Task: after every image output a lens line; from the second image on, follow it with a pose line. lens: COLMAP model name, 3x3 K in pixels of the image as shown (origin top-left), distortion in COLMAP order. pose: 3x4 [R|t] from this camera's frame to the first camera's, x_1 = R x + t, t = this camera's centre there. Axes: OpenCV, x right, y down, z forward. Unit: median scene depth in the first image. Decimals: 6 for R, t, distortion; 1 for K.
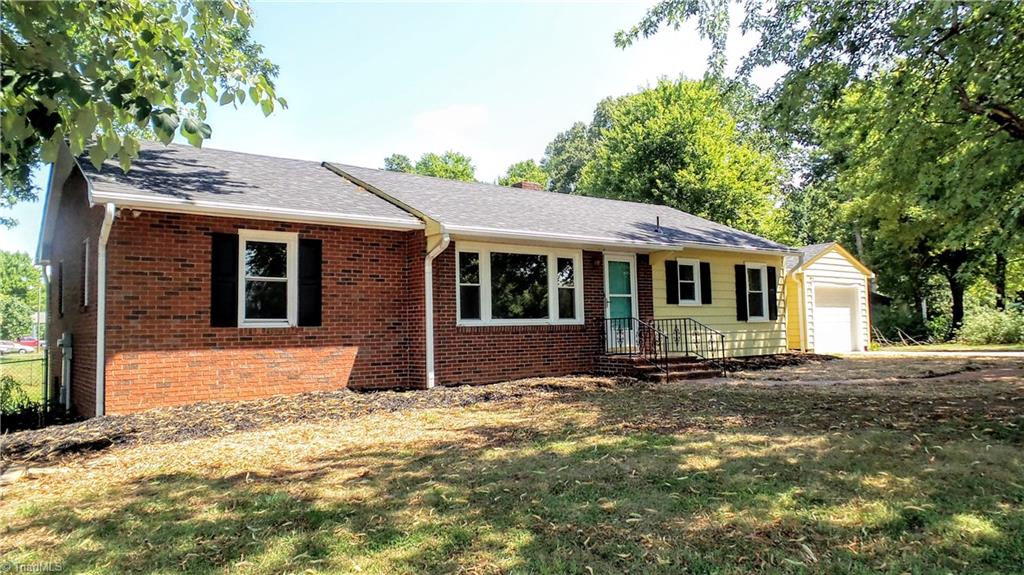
lens RADIAL K [[711.9, 0, 508.0], [0, 711.9, 283.9], [0, 0, 1]] dist [0.008055, 0.003872]
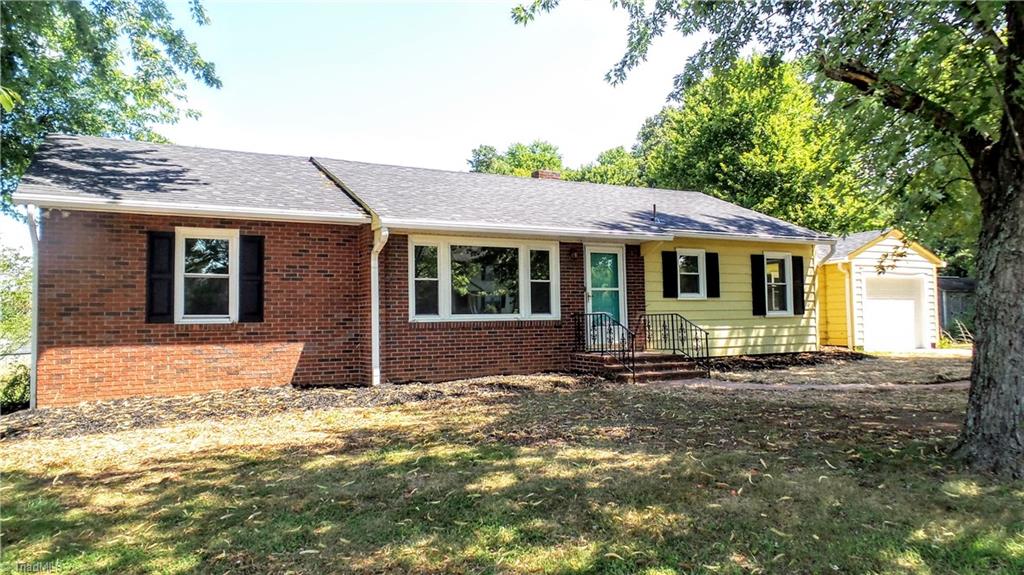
lens RADIAL K [[711.9, 0, 506.4], [0, 711.9, 286.6], [0, 0, 1]] dist [0.008055, 0.003872]
pose [[0.987594, -0.003270, -0.156996, 0.179338], [0.006234, 0.999811, 0.018391, -0.005379], [0.156906, -0.019142, 0.987428, 0.049489]]
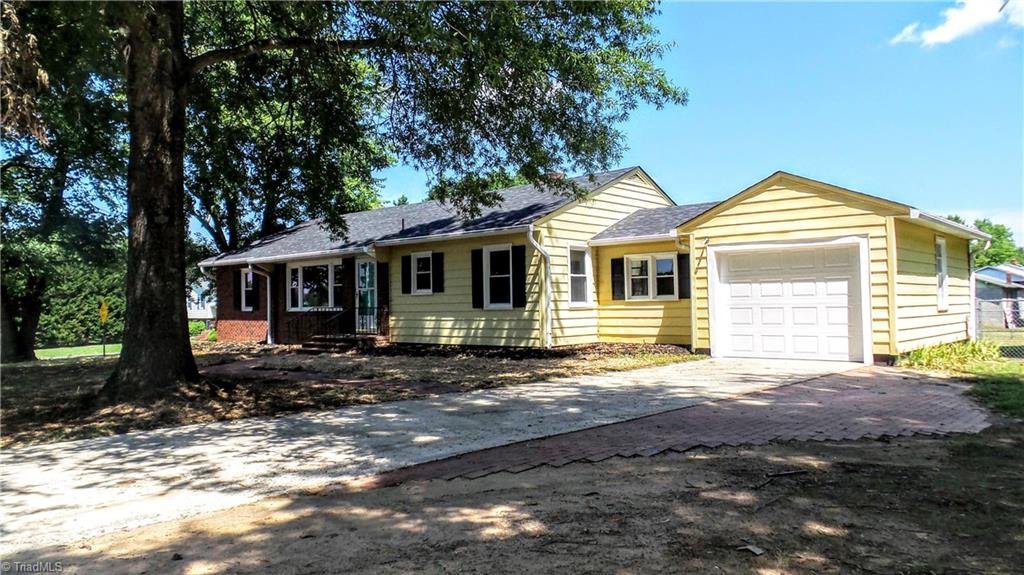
lens RADIAL K [[711.9, 0, 519.0], [0, 711.9, 289.1], [0, 0, 1]] dist [0.008055, 0.003872]
pose [[0.205541, -0.006085, -0.978630, 1.514086], [0.073624, 0.997243, 0.009262, 0.025317], [0.975875, -0.073955, 0.205422, 1.018067]]
